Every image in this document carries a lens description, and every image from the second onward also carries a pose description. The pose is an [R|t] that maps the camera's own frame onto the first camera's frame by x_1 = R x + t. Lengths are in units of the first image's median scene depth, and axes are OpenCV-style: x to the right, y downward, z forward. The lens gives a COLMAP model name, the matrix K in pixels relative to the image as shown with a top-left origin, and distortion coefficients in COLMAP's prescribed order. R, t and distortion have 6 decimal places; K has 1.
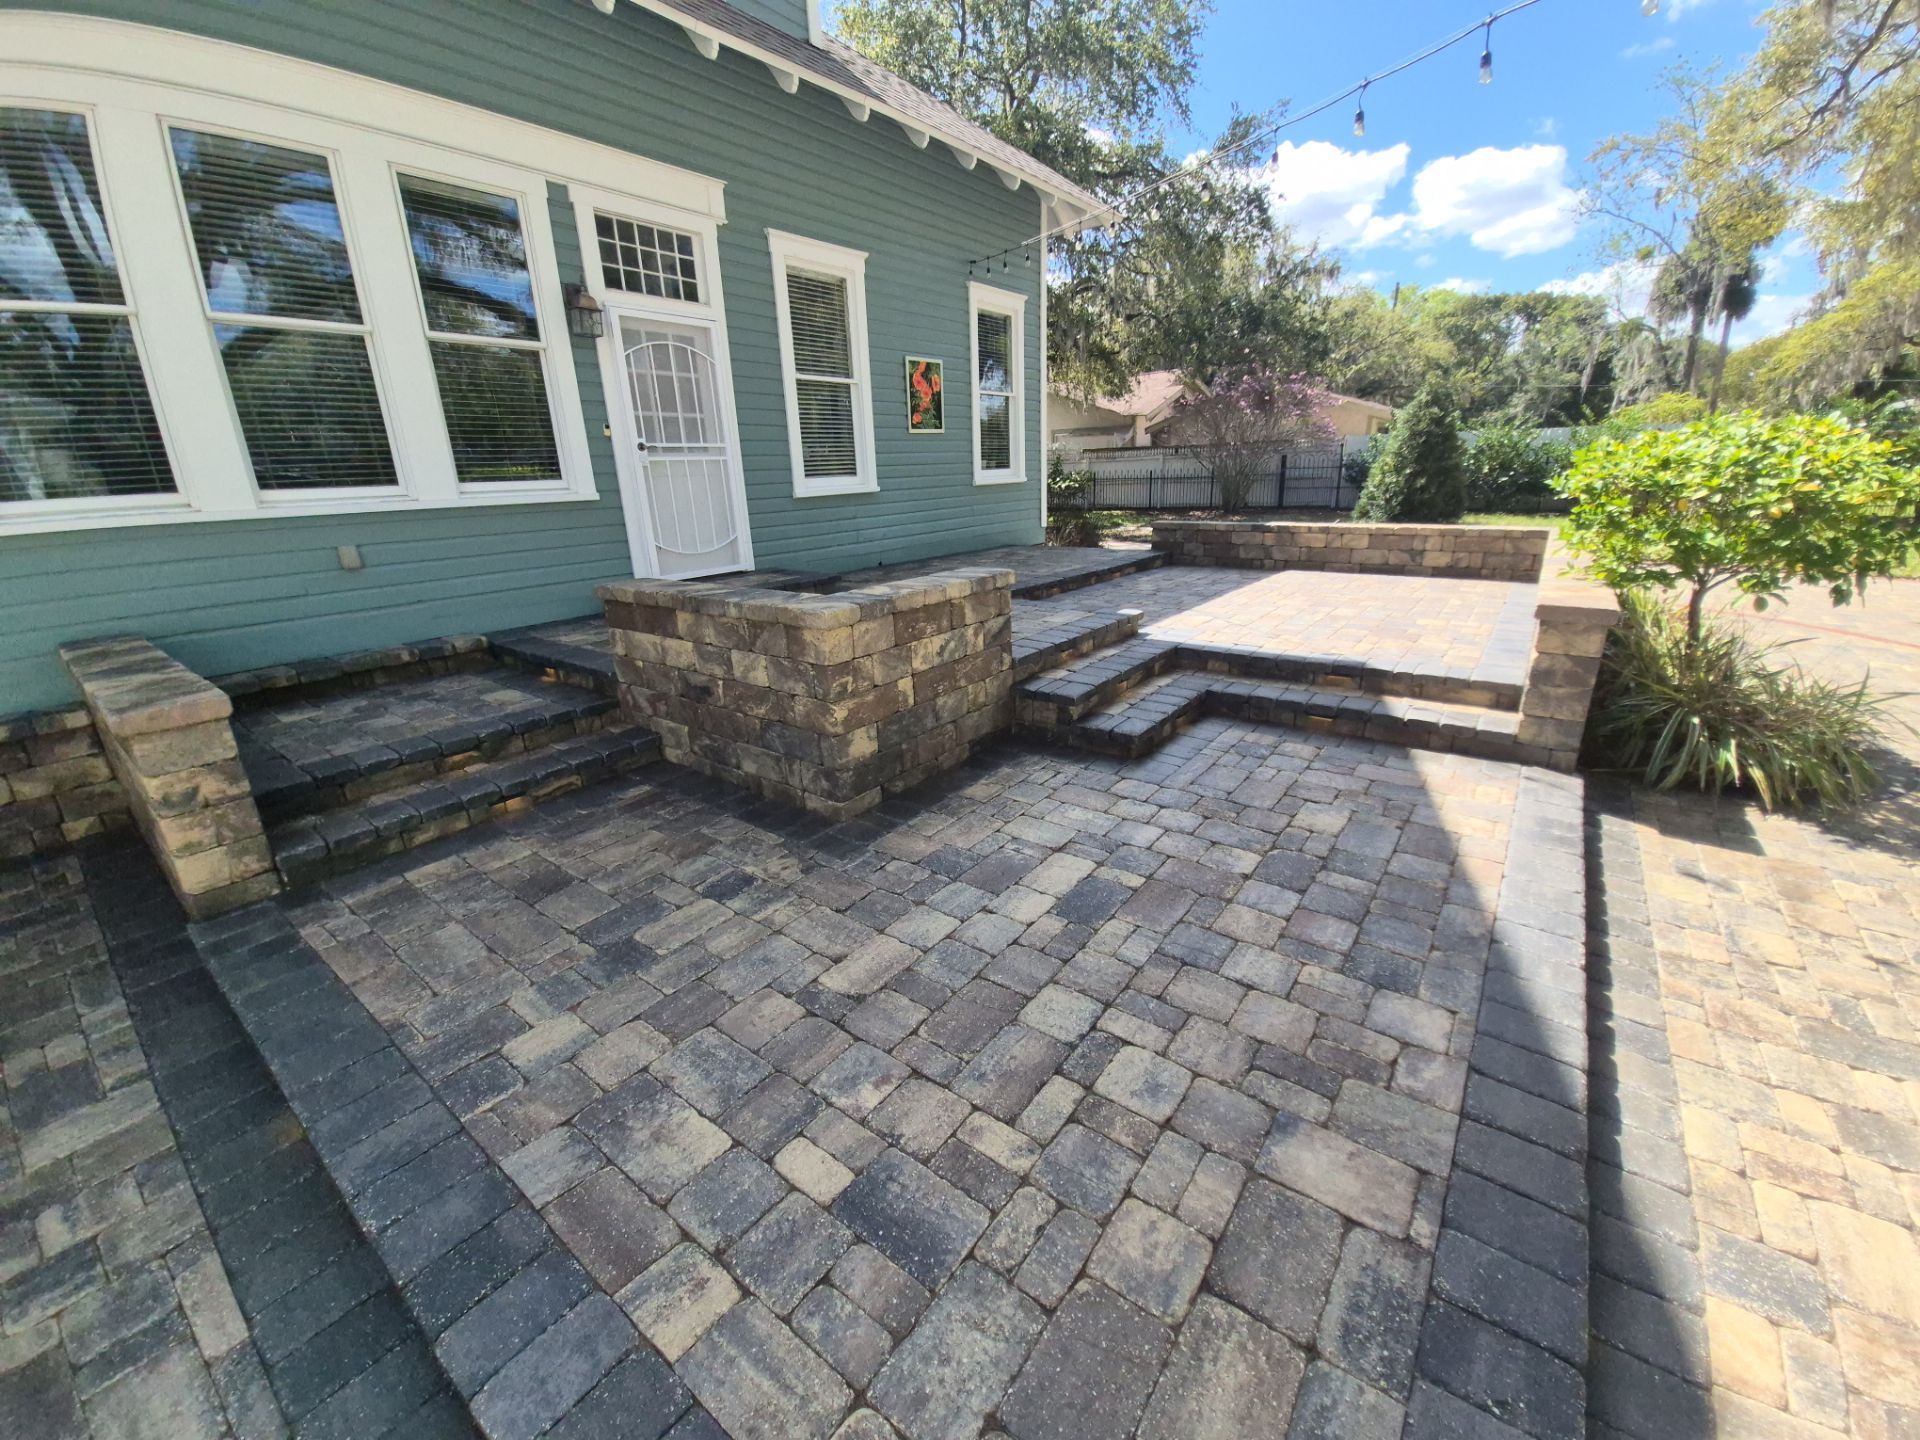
lens RADIAL K [[762.5, 0, 984.3], [0, 762.5, 711.3], [0, 0, 1]] dist [0.001498, -0.009974]
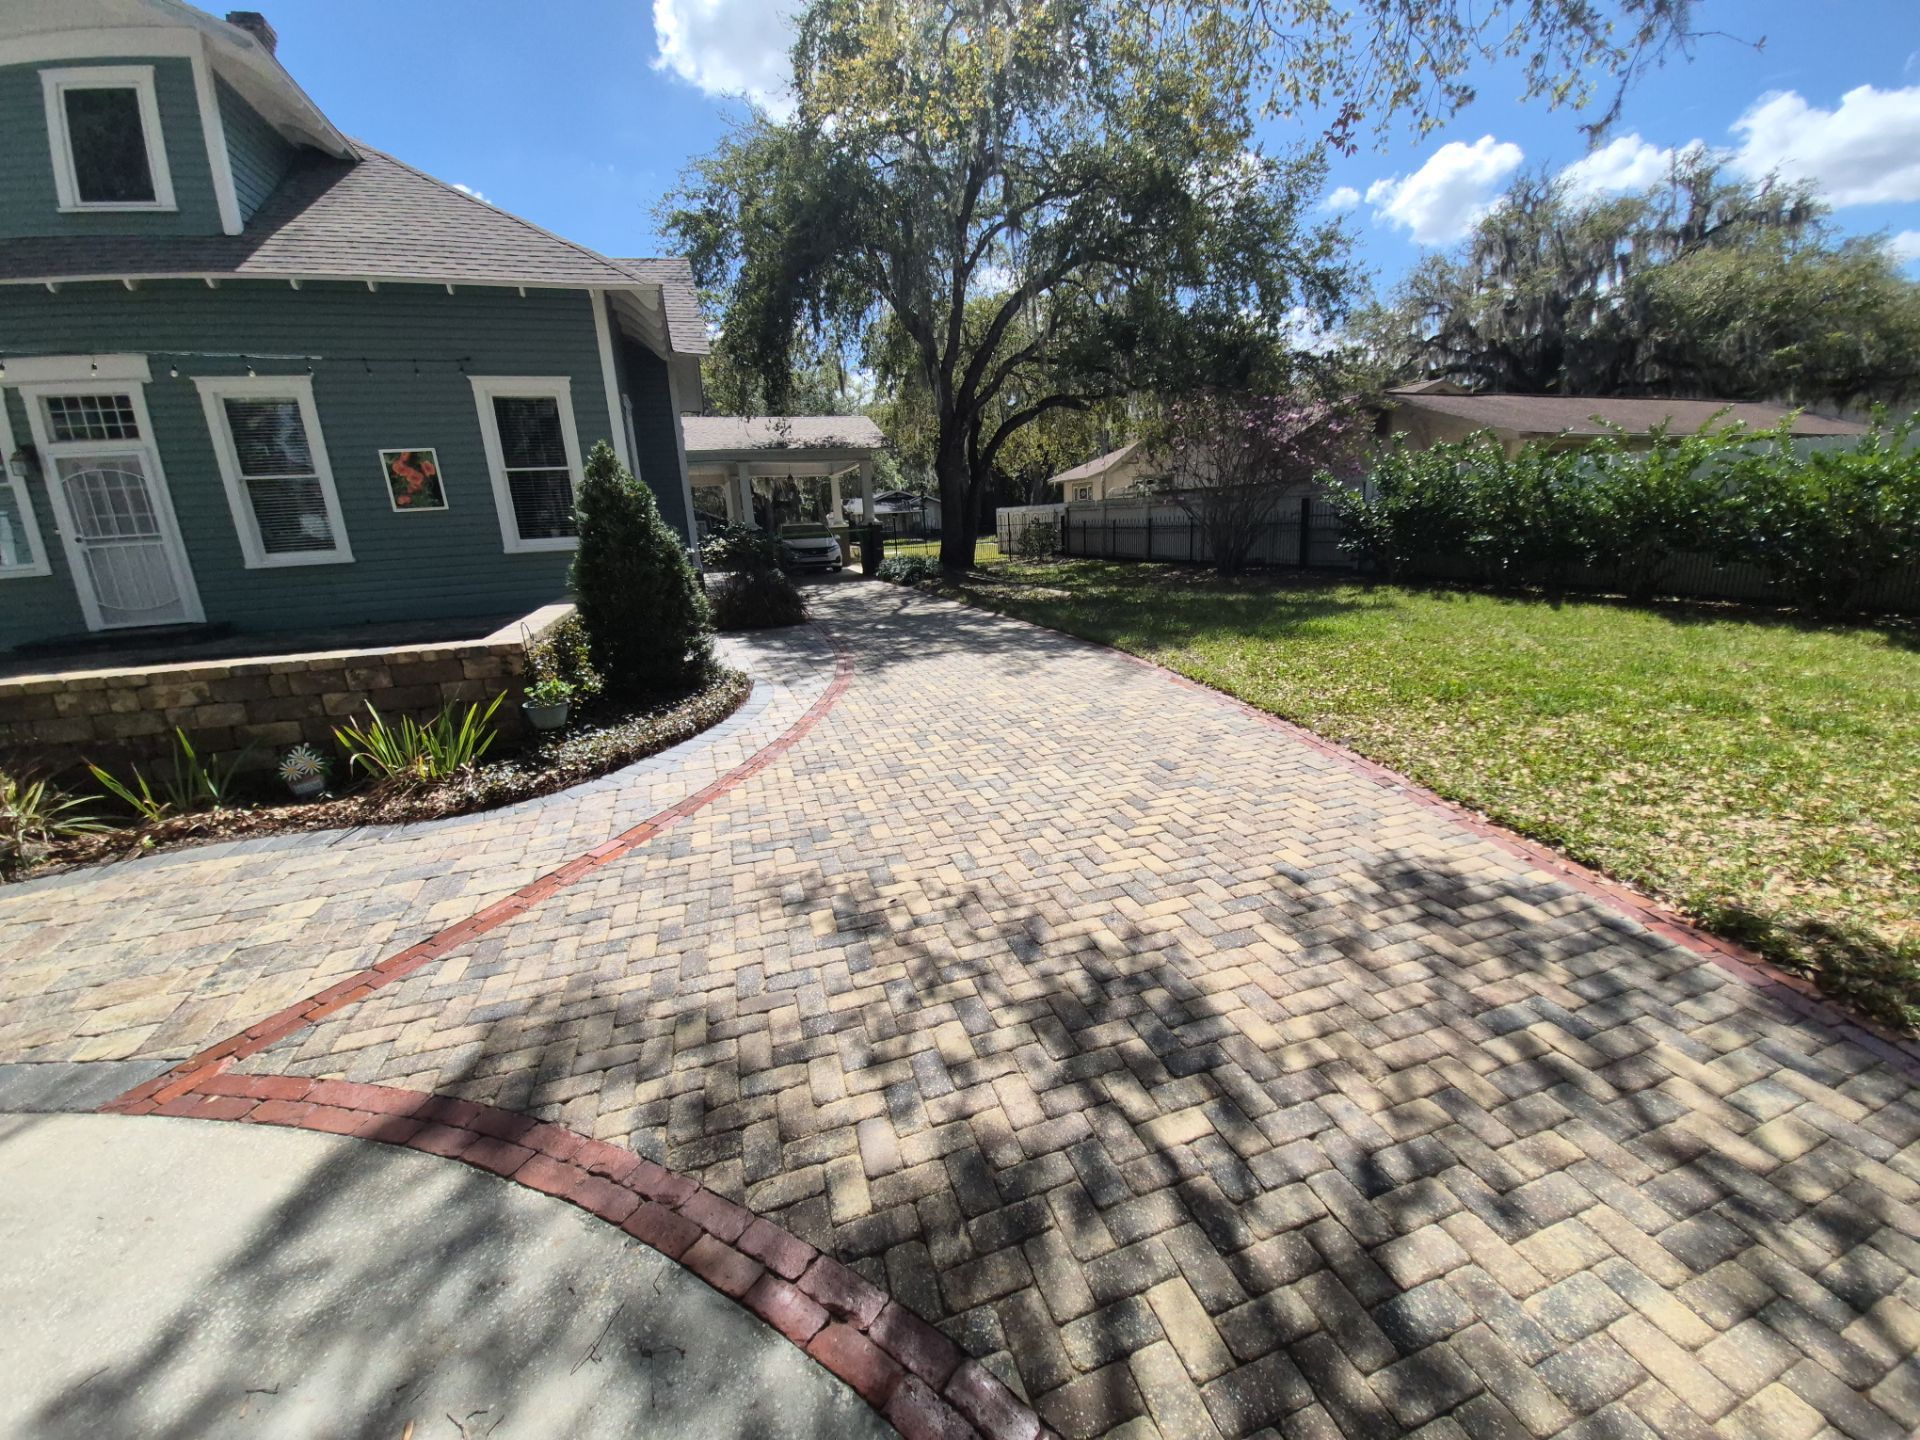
lens RADIAL K [[754.6, 0, 983.8], [0, 754.6, 710.8], [0, 0, 1]] dist [-0.000657, -0.008622]
pose [[0.835972, 0.133265, -0.532345, 1.577766], [-0.151425, 0.988422, 0.009647, -0.249544], [0.527467, 0.072545, 0.846473, 0.614895]]
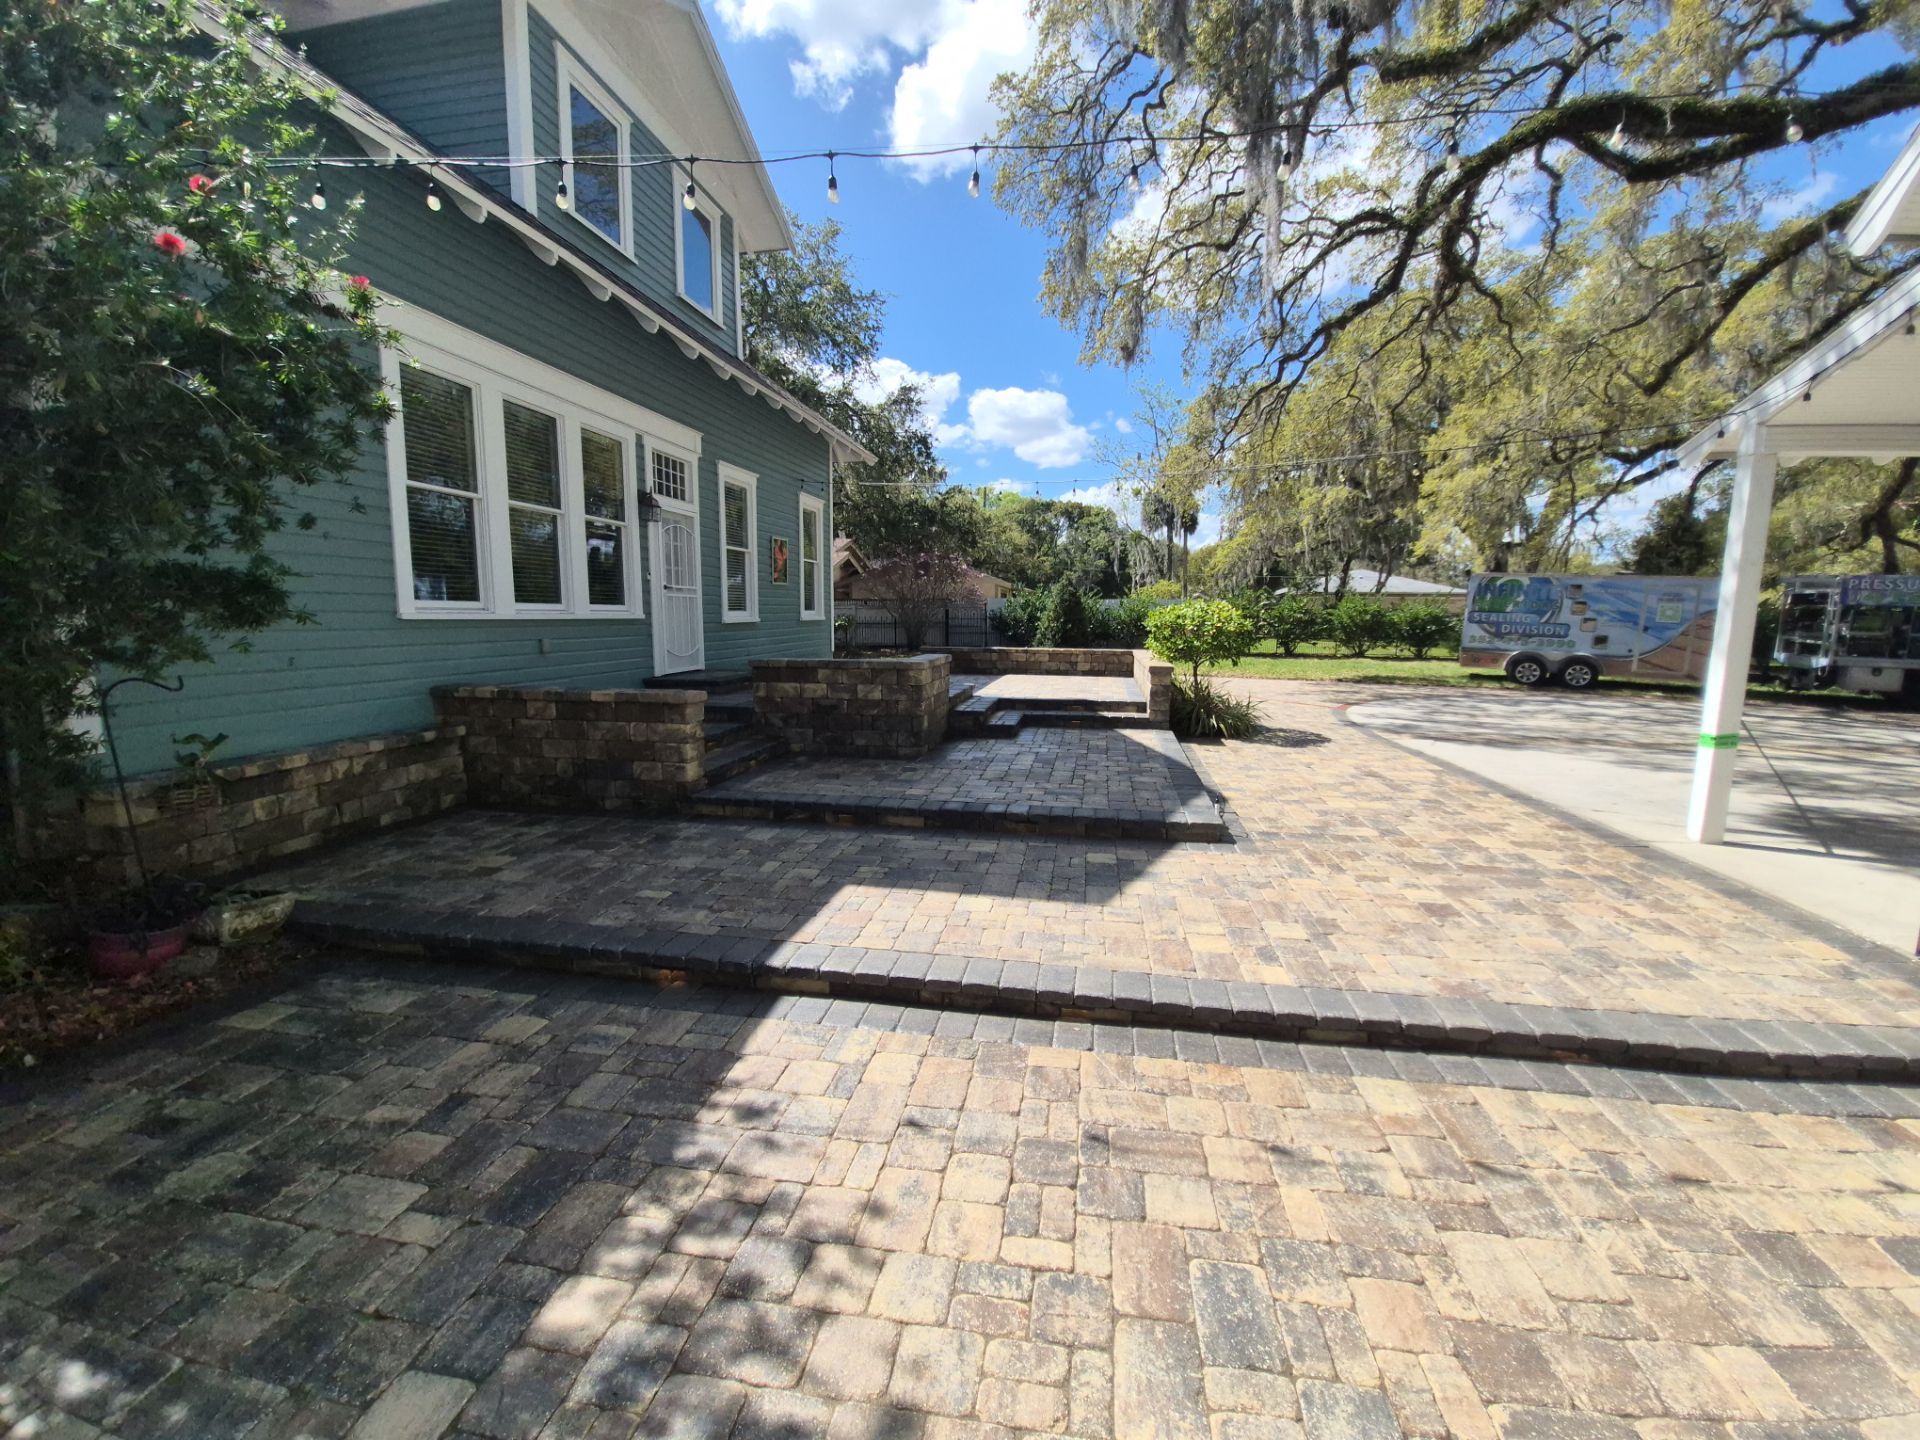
lens RADIAL K [[754.6, 0, 983.8], [0, 754.6, 710.8], [0, 0, 1]] dist [-0.000657, -0.008622]
pose [[0.888161, -0.020930, 0.459056, -0.489930], [0.105447, 0.981589, -0.159260, 0.181585], [-0.447271, 0.189855, 0.874016, -0.498098]]
